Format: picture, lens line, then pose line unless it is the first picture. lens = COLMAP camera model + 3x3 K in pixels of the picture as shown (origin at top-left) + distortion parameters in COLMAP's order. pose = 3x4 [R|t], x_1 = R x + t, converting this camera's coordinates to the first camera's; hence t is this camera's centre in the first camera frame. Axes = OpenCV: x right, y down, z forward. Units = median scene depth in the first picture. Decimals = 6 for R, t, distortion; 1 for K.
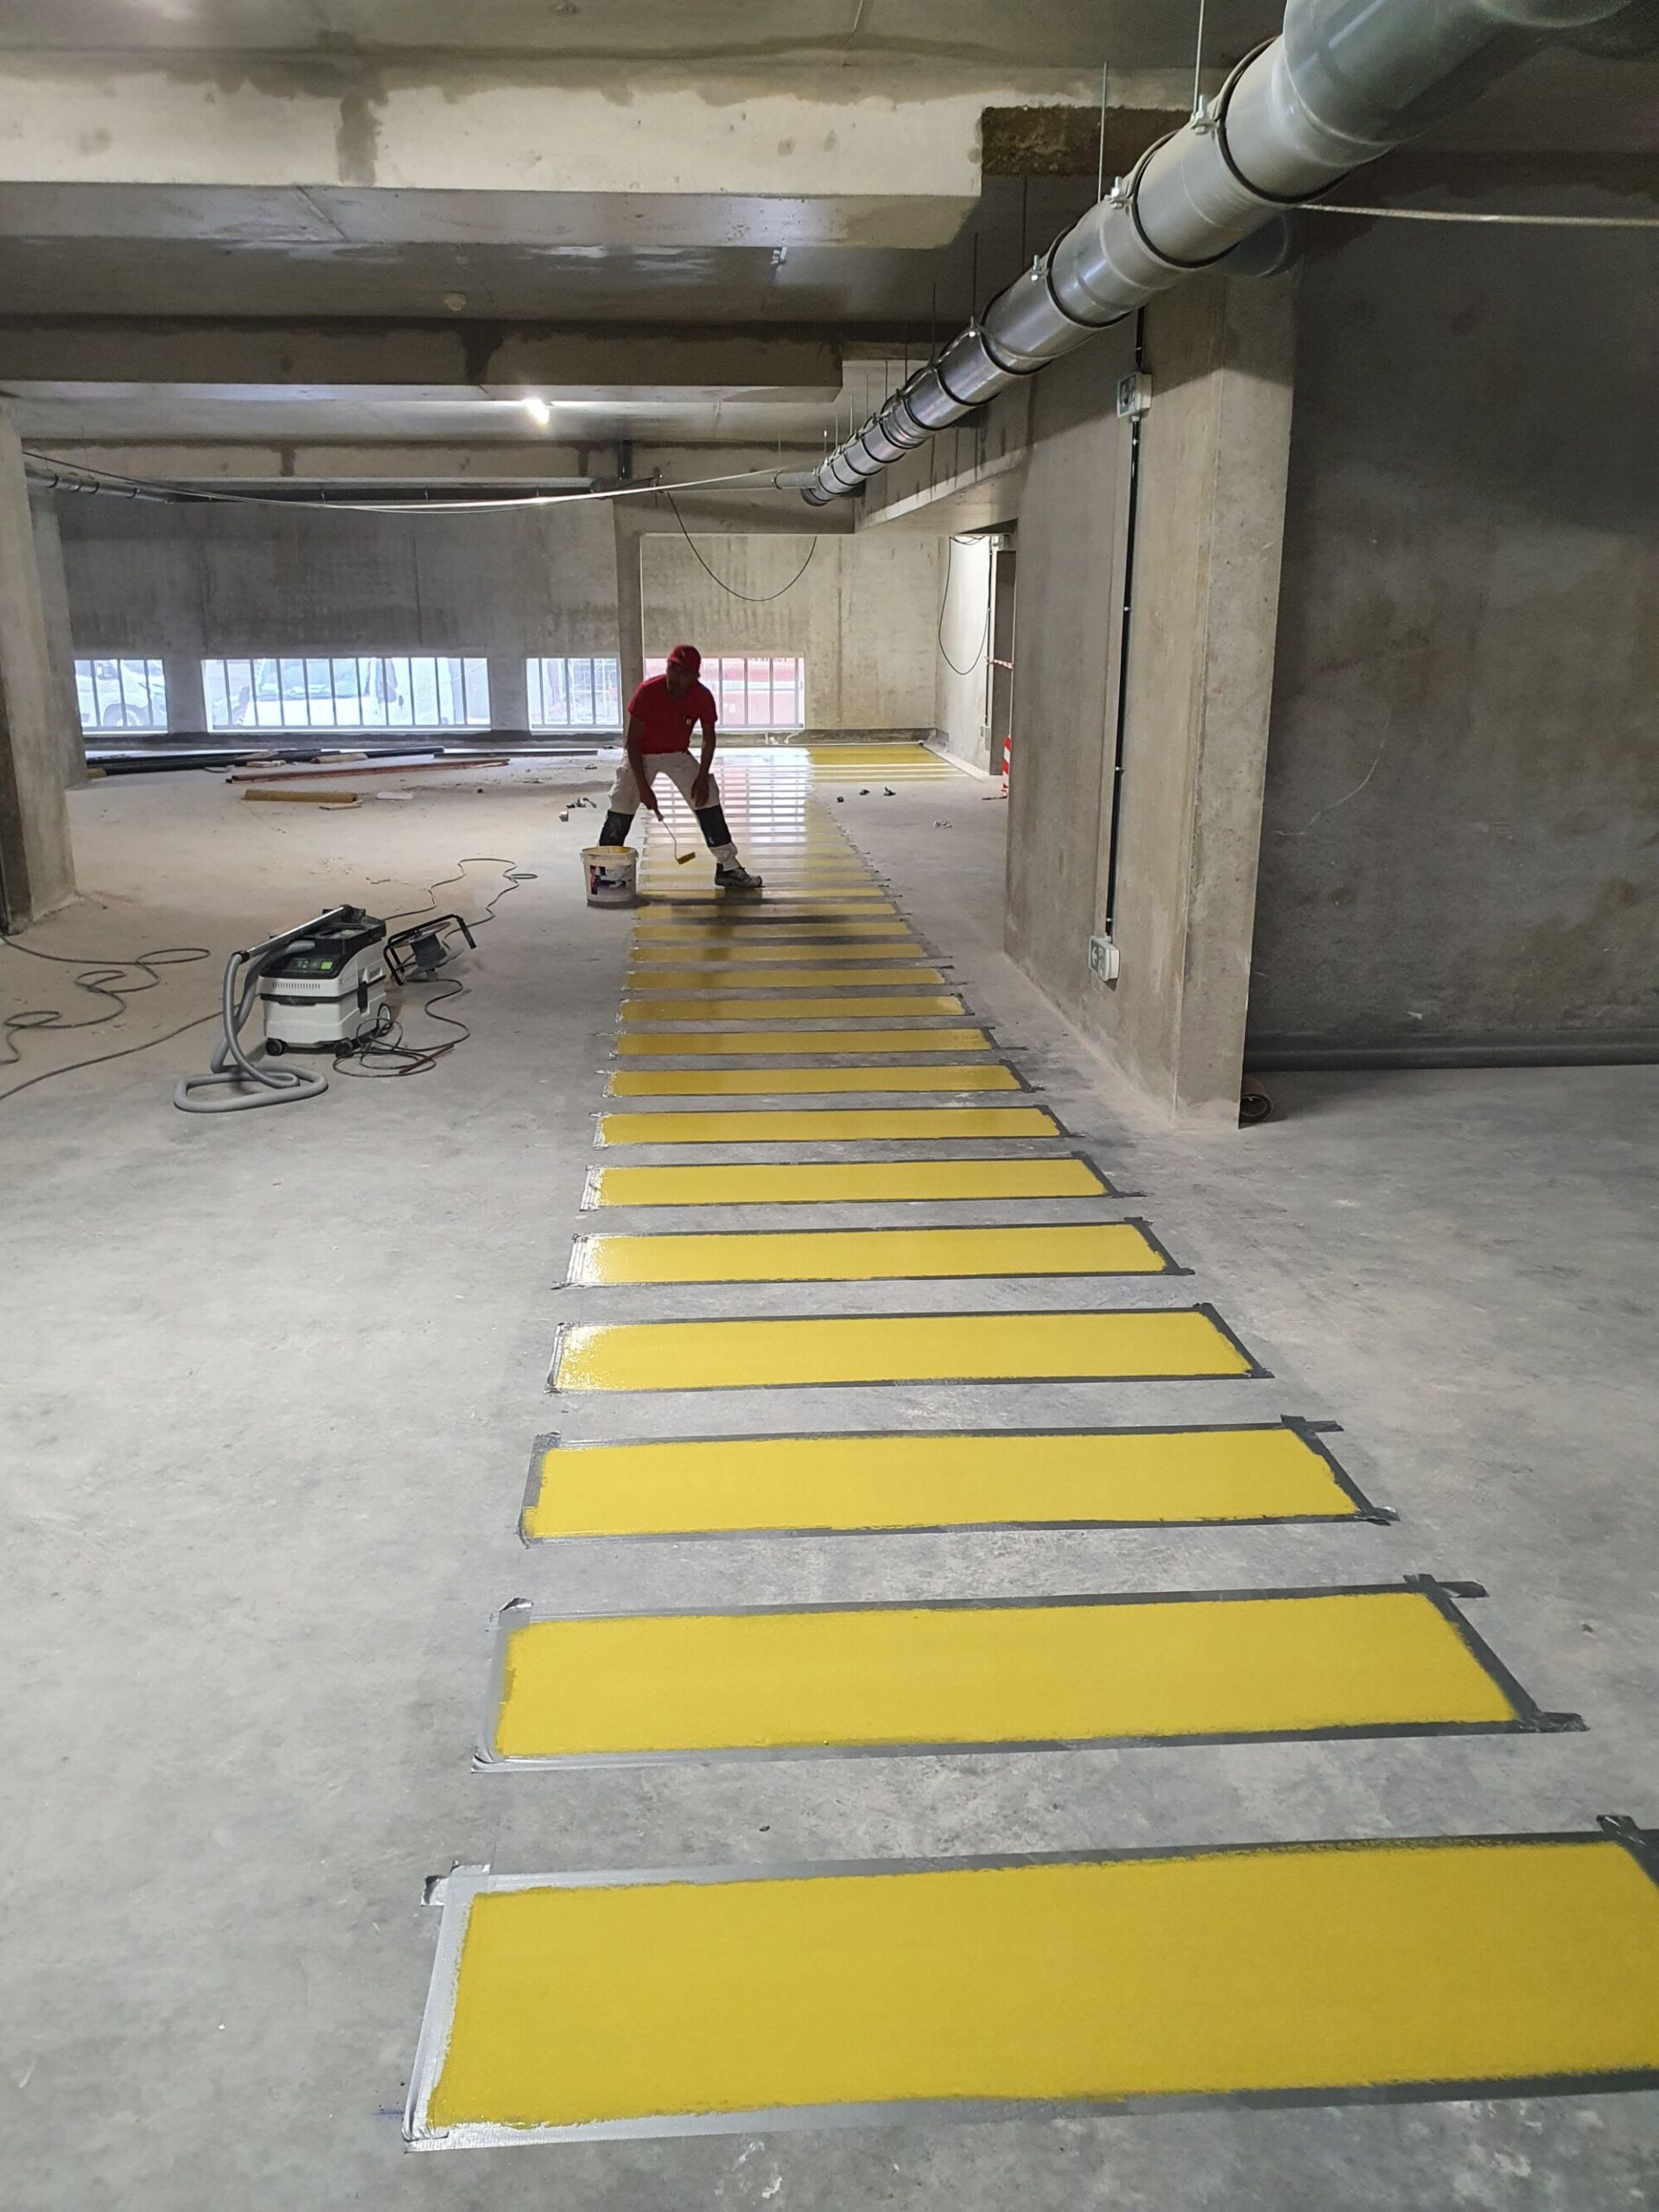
lens RADIAL K [[1666.6, 0, 829.5], [0, 1666.6, 1106.0], [0, 0, 1]] dist [0.011001, -0.006898]
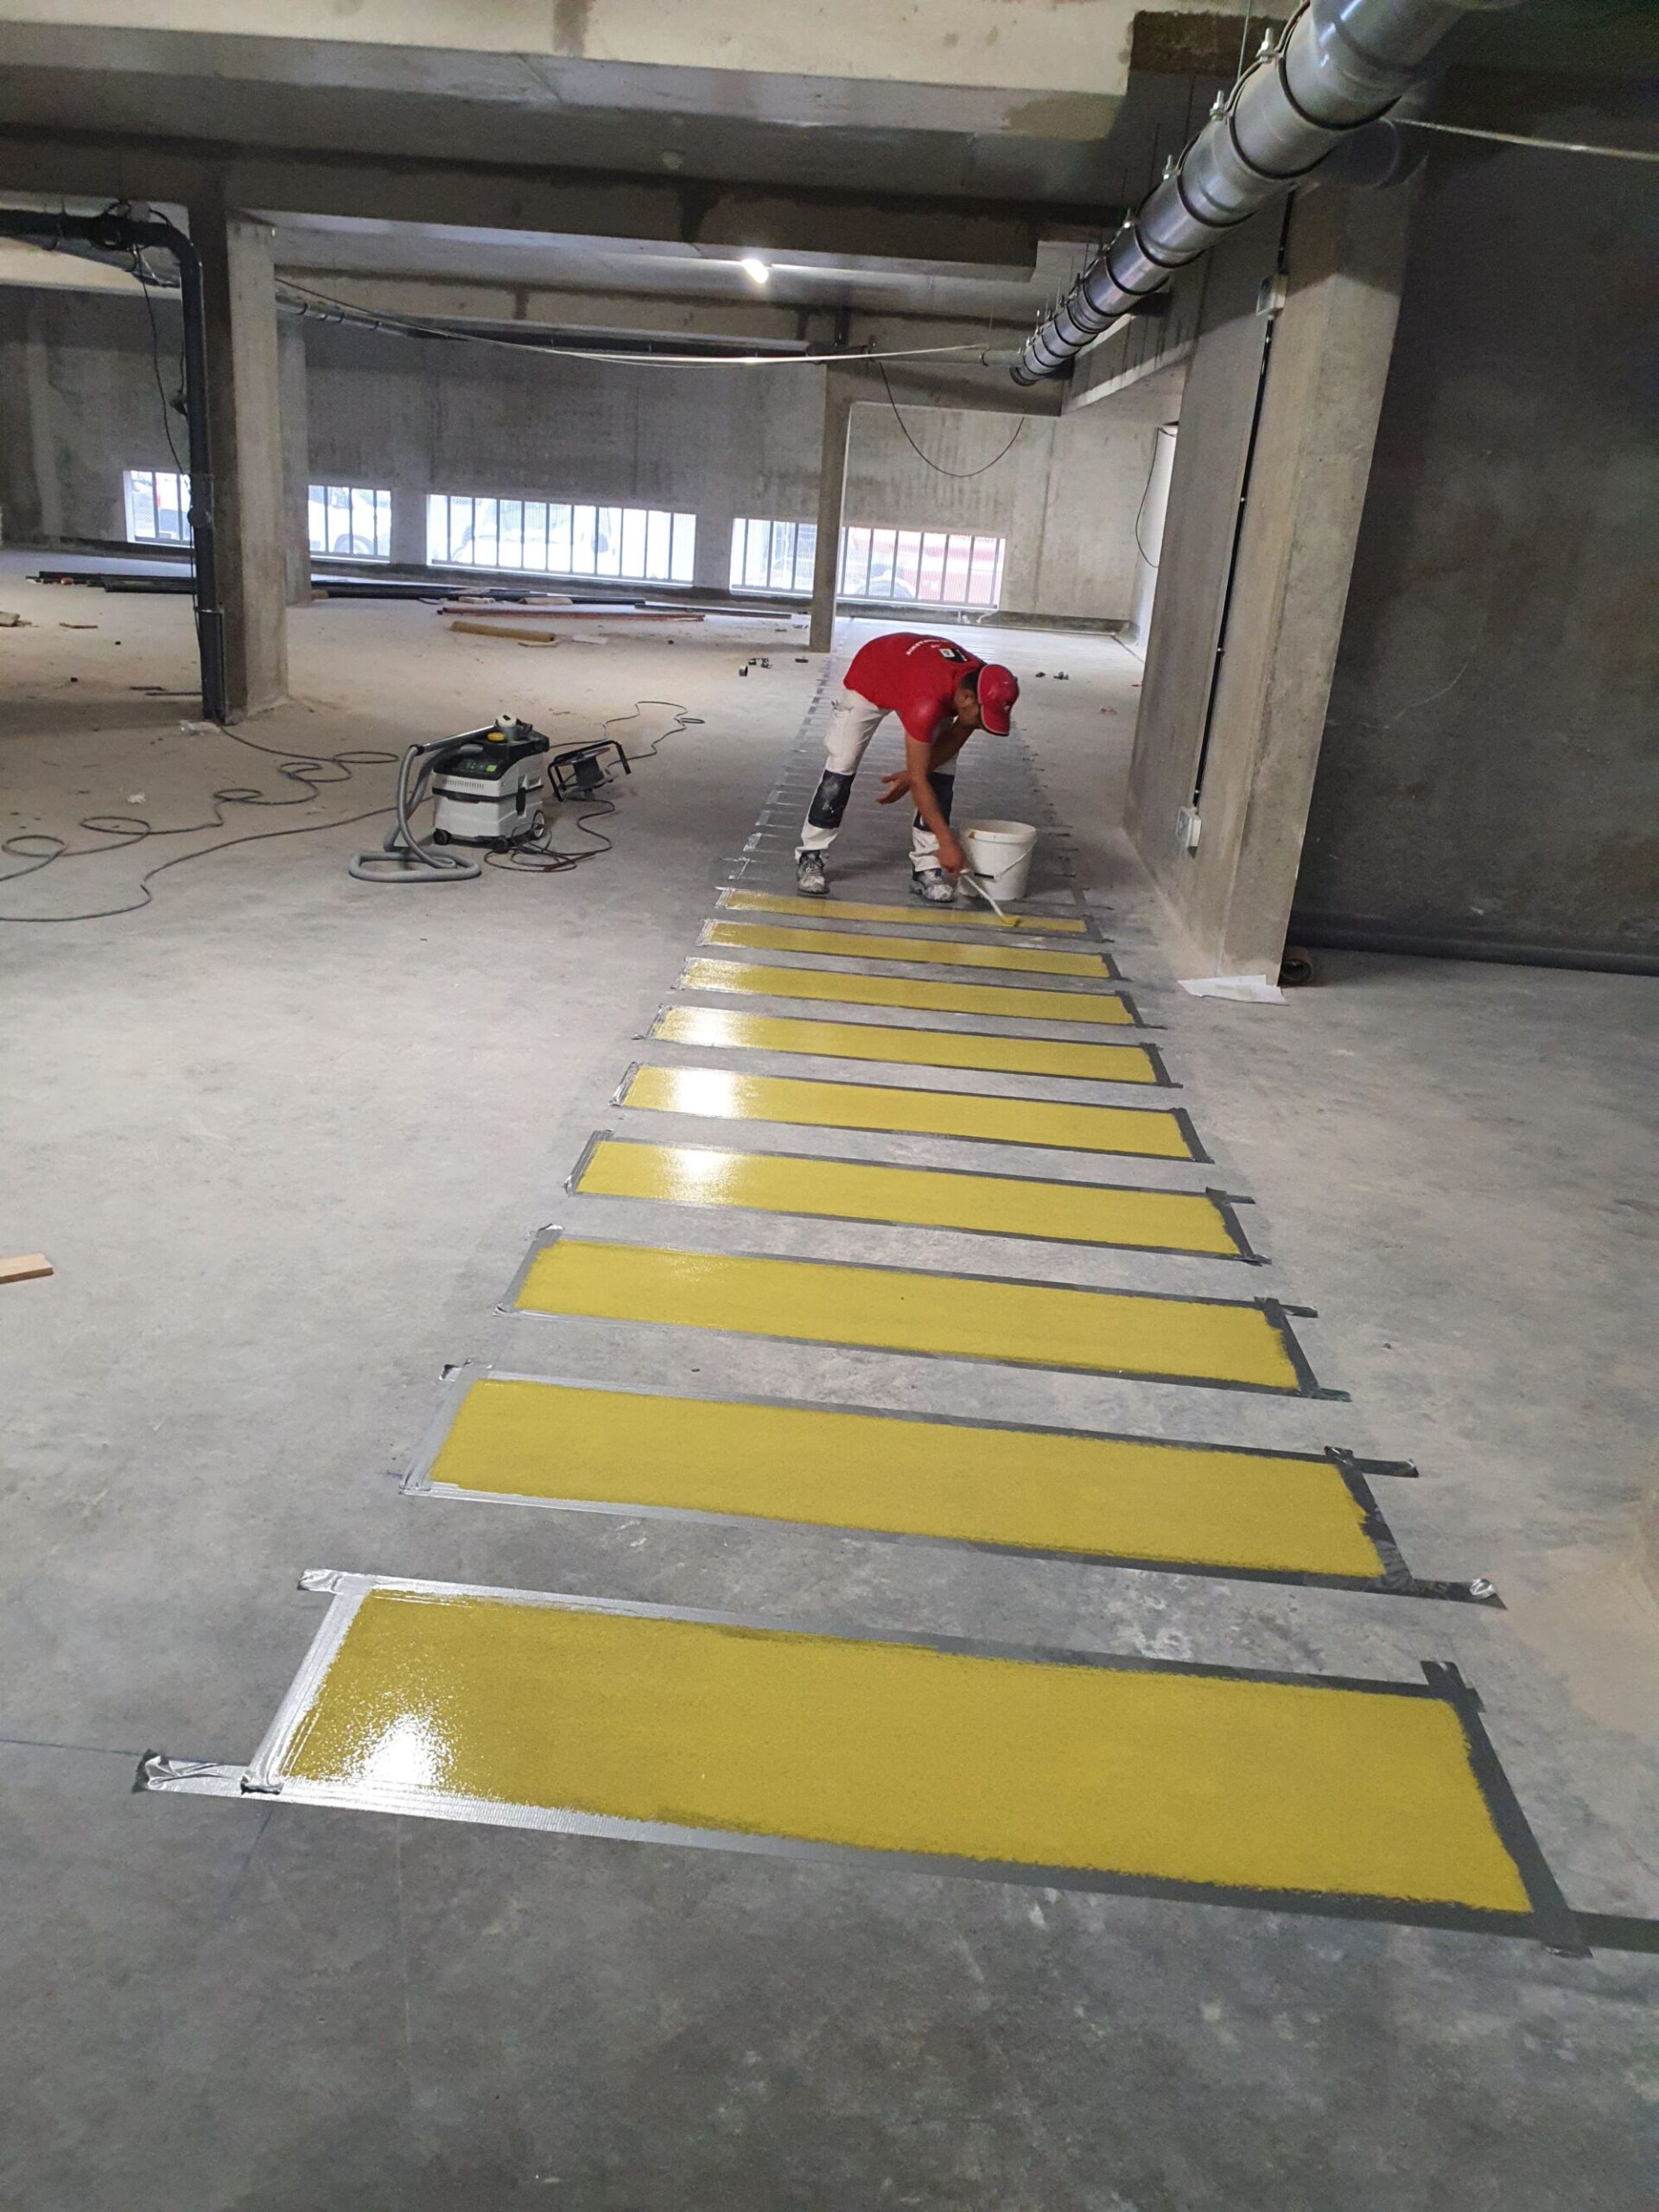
lens RADIAL K [[1648.7, 0, 829.5], [0, 1648.7, 1106.0], [0, 0, 1]] dist [0.008311, 0.007450]
pose [[0.989034, 0.114203, -0.093639, 0.059524], [-0.107529, 0.991482, 0.073488, 0.038893], [0.101234, -0.062613, 0.992890, -0.104401]]
